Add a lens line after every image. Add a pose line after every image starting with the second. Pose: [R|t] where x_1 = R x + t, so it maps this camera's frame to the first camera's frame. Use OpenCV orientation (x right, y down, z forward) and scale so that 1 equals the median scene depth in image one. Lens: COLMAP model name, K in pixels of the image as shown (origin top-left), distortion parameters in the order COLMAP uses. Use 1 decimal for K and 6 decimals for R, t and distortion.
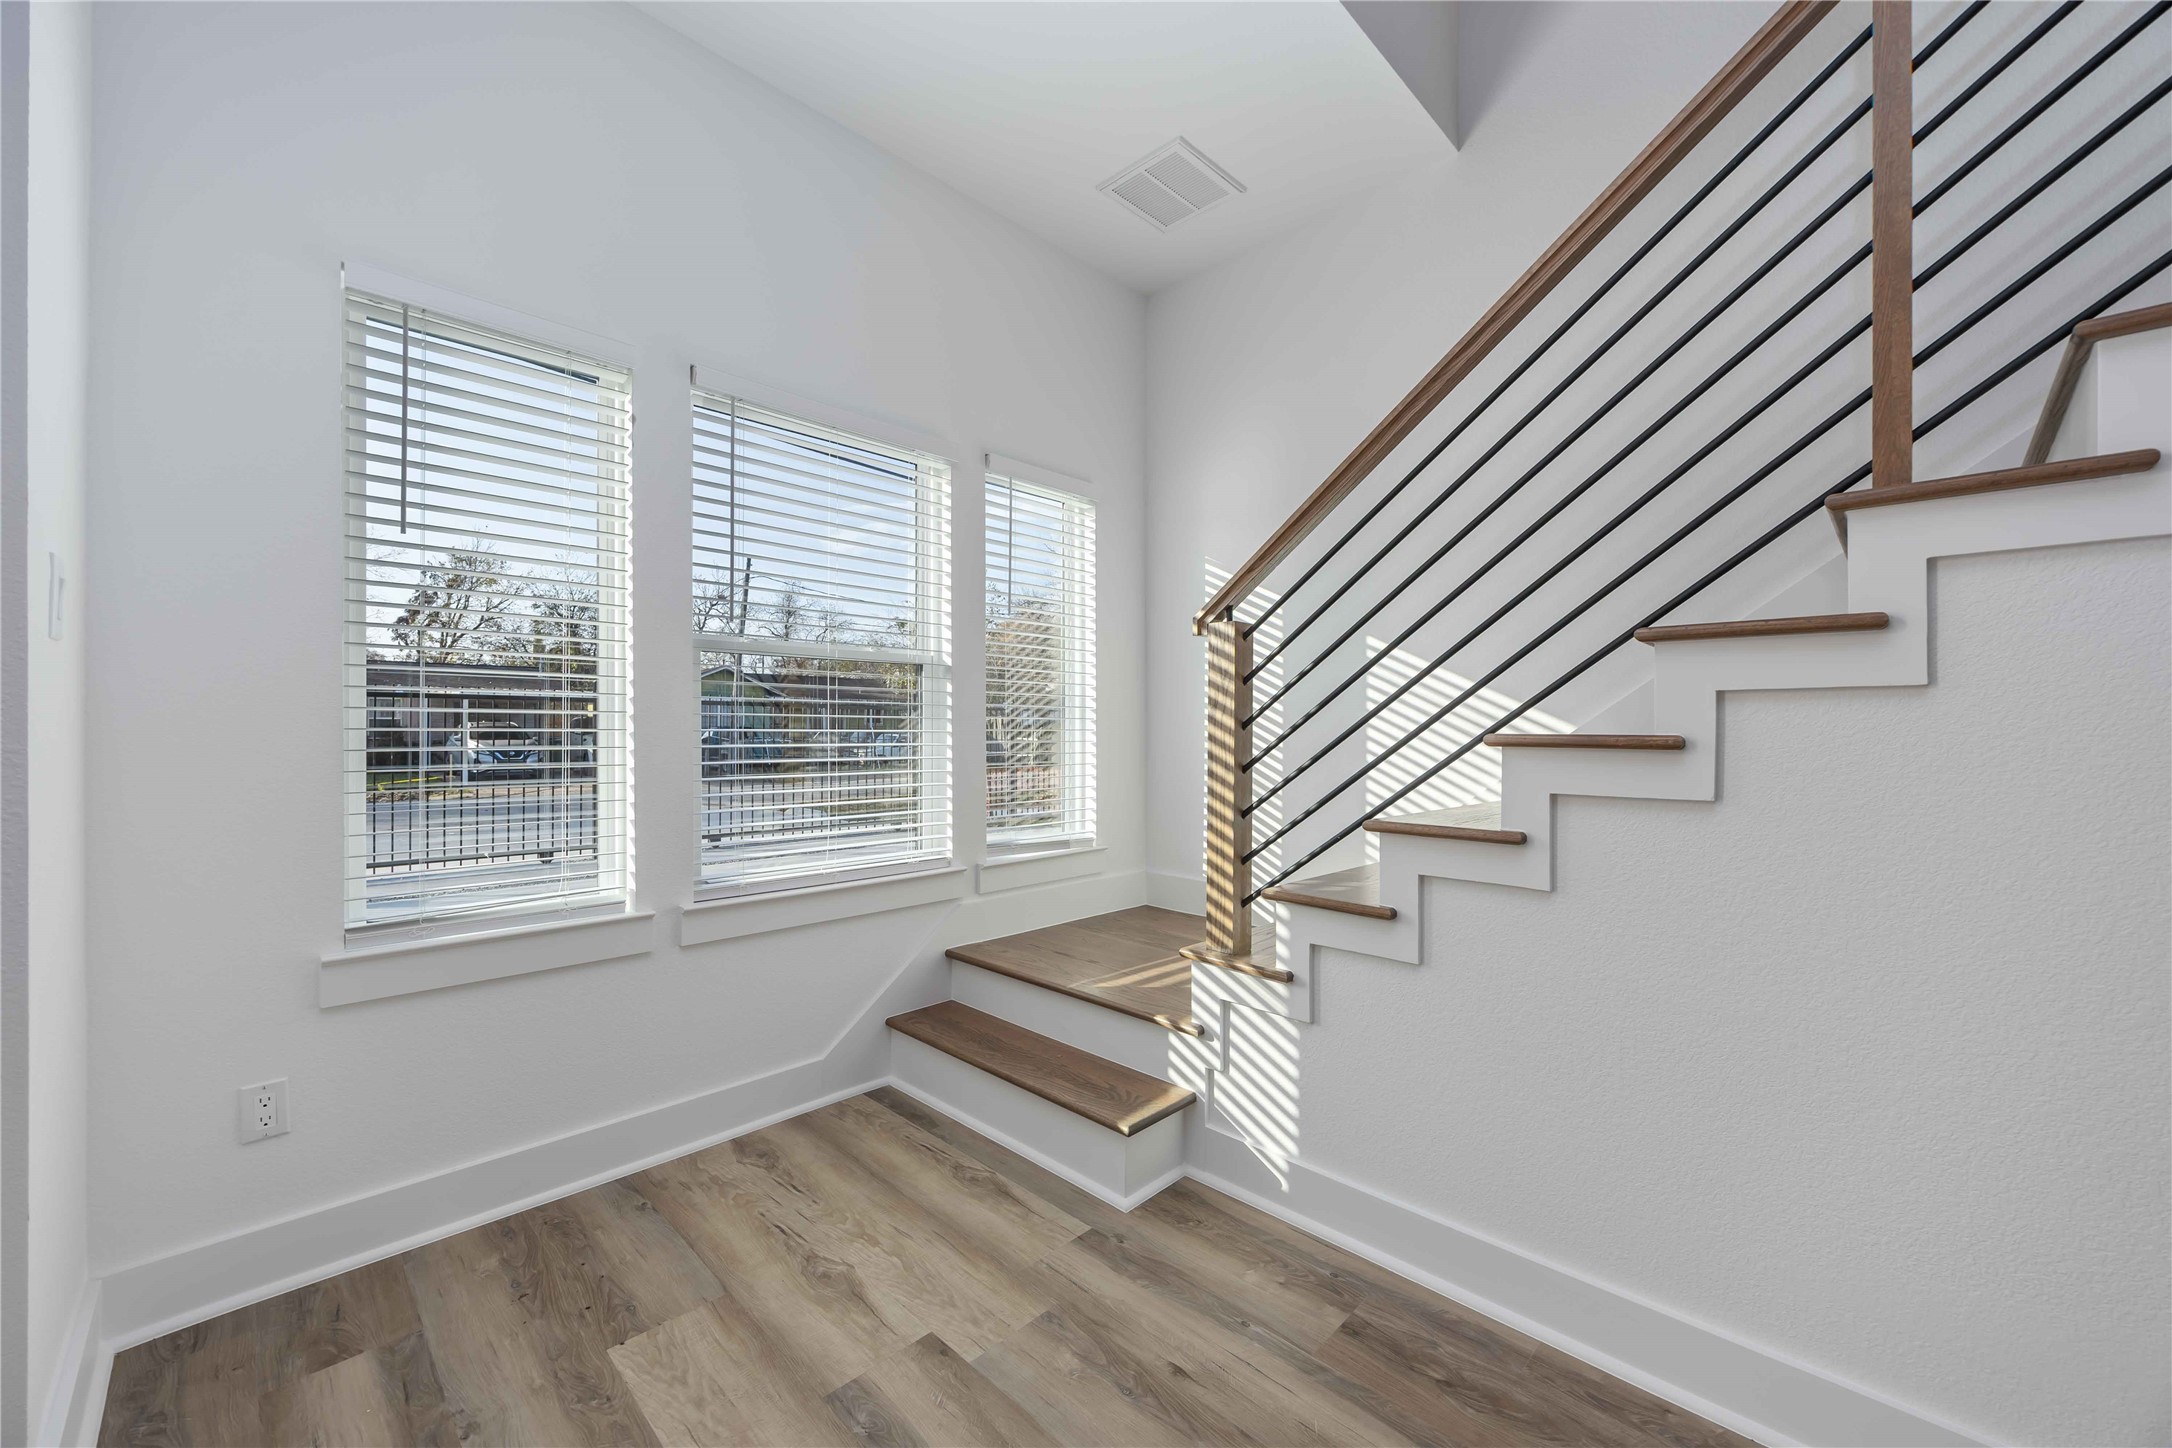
lens RADIAL K [[844.4, 0, 1079.7], [0, 844.4, 716.7], [0, 0, 1]] dist [-0.003368, 0.000310]
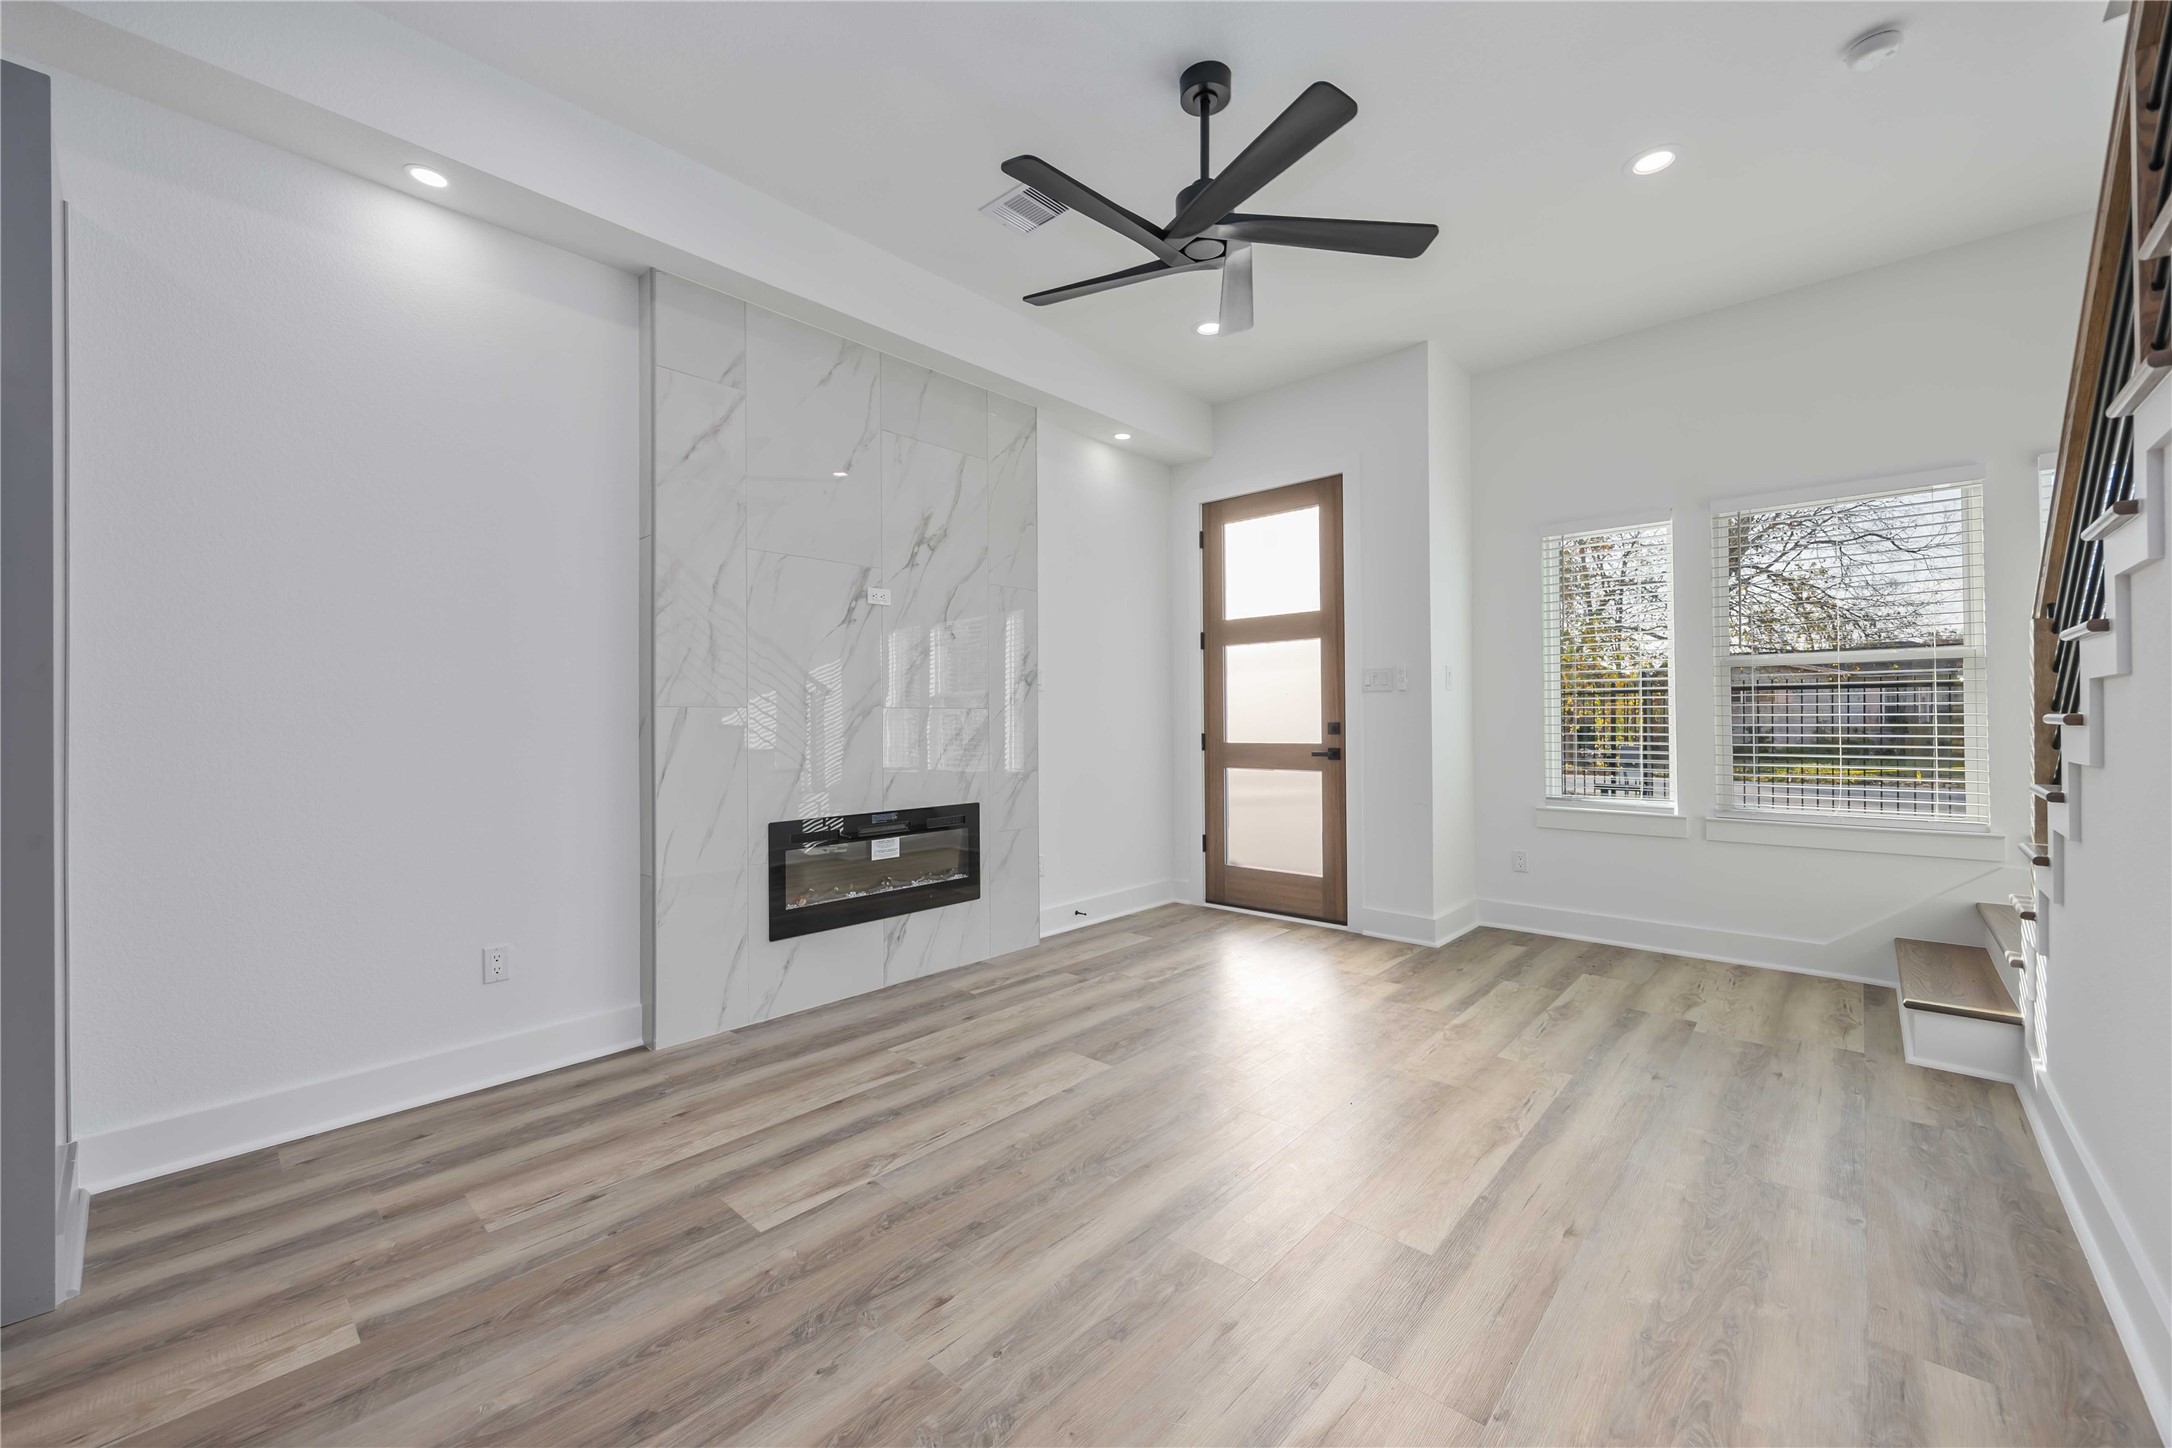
lens RADIAL K [[844.4, 0, 1079.7], [0, 844.4, 716.7], [0, 0, 1]] dist [-0.003368, 0.000310]
pose [[0.035769, -0.003019, -0.999356, 1.301685], [0.017822, 0.999838, -0.002382, -0.000344], [0.999201, -0.017725, 0.035817, -0.370659]]
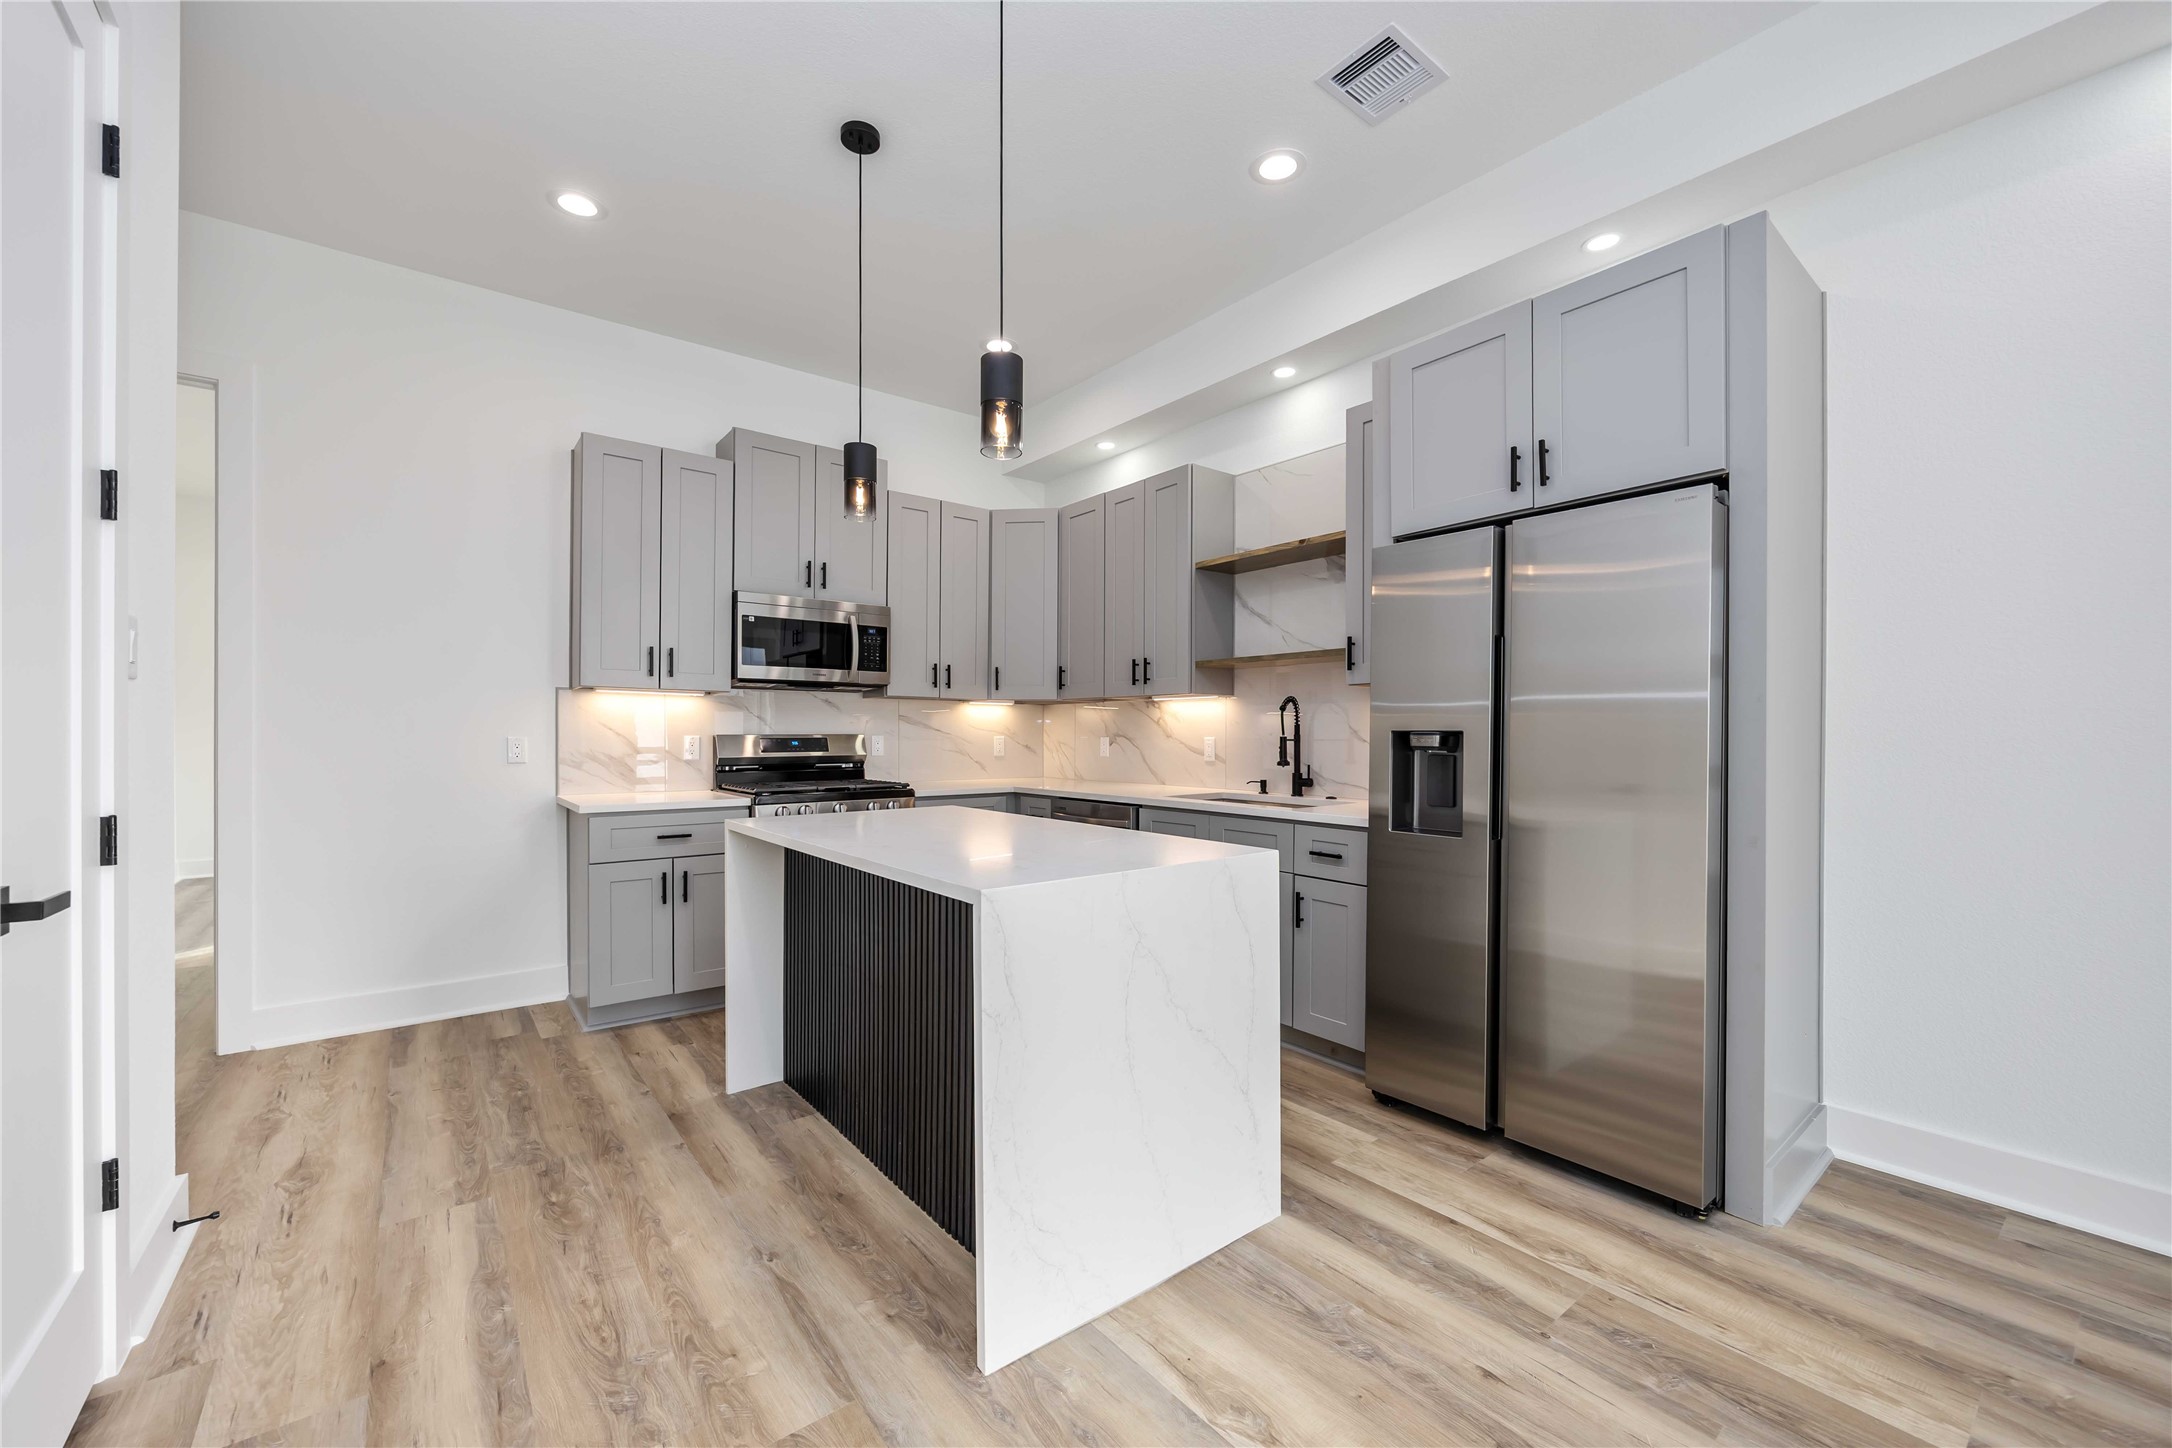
lens RADIAL K [[857.9, 0, 1082.6], [0, 857.9, 736.7], [0, 0, 1]] dist [-0.002593, -0.000254]
pose [[-0.992152, -0.000777, 0.125032, 1.138298], [-0.001691, 0.999973, -0.007208, -0.013622], [-0.125023, -0.007363, -0.992127, -0.249067]]
